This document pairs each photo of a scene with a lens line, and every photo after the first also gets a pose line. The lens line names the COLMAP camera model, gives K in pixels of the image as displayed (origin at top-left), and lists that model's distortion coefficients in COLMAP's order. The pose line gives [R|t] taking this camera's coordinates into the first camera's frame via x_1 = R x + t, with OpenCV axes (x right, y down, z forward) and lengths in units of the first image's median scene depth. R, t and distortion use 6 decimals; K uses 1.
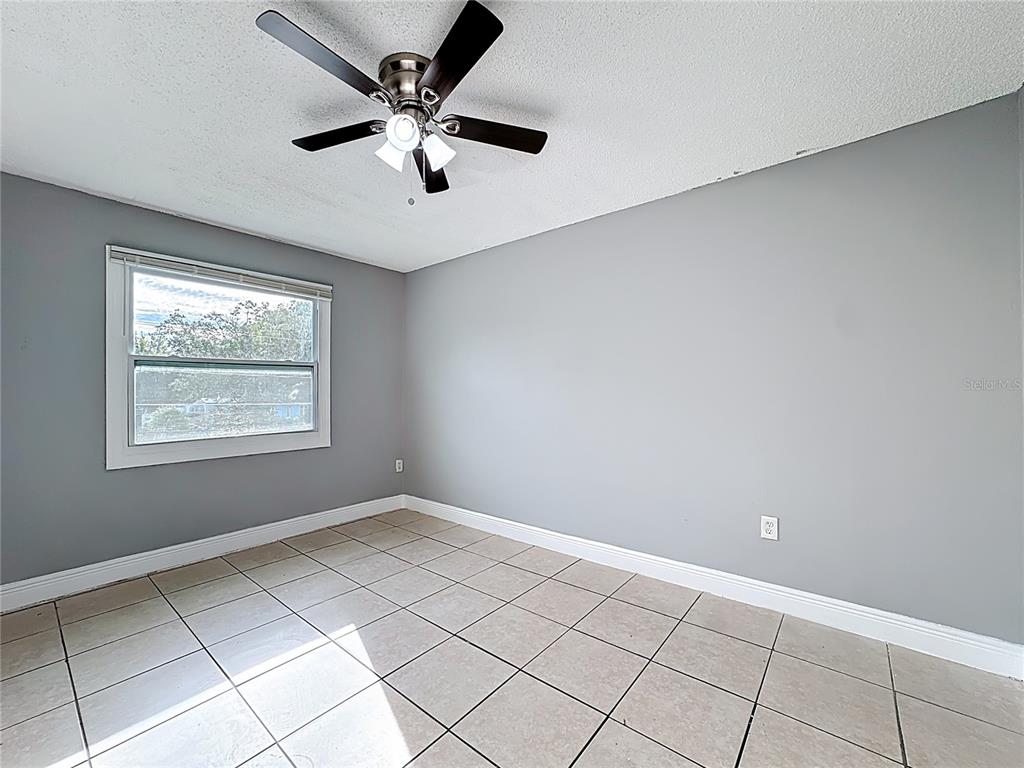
lens RADIAL K [[410.2, 0, 511.4], [0, 410.2, 380.5], [0, 0, 1]] dist [-0.017683, -0.000058]
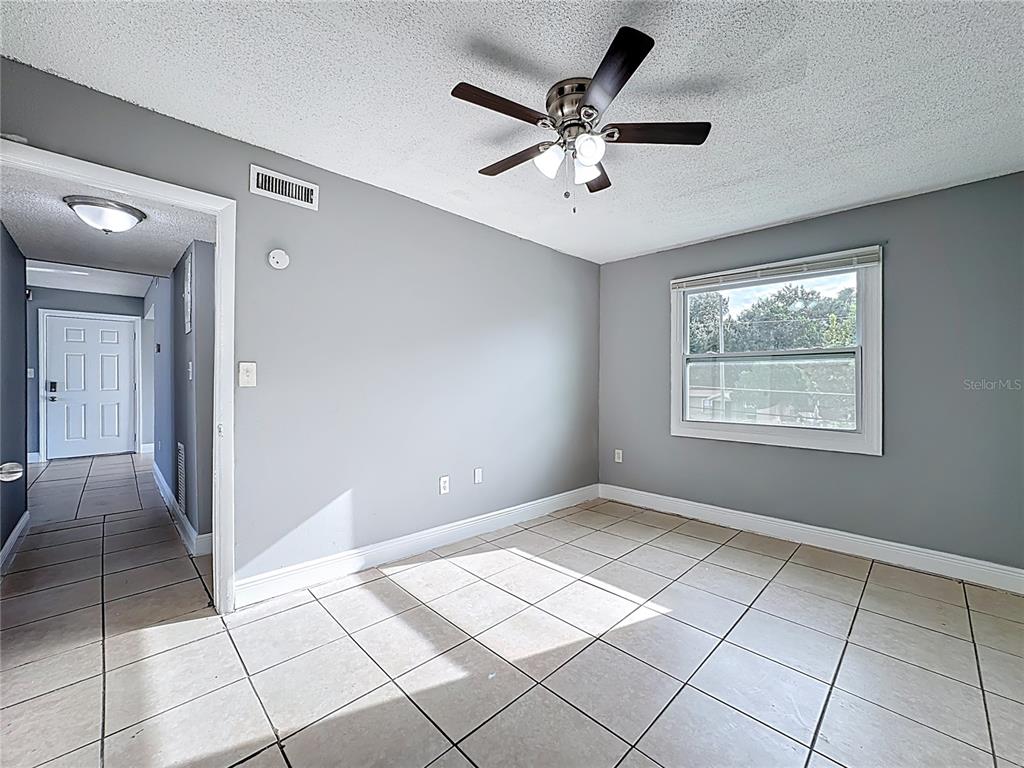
lens RADIAL K [[410.2, 0, 511.4], [0, 410.2, 380.5], [0, 0, 1]] dist [-0.017683, -0.000058]
pose [[-0.099135, 0.001170, -0.995073, 0.485649], [0.022506, 0.999746, -0.001067, 0.009533], [0.994819, -0.022501, -0.099136, 0.523092]]
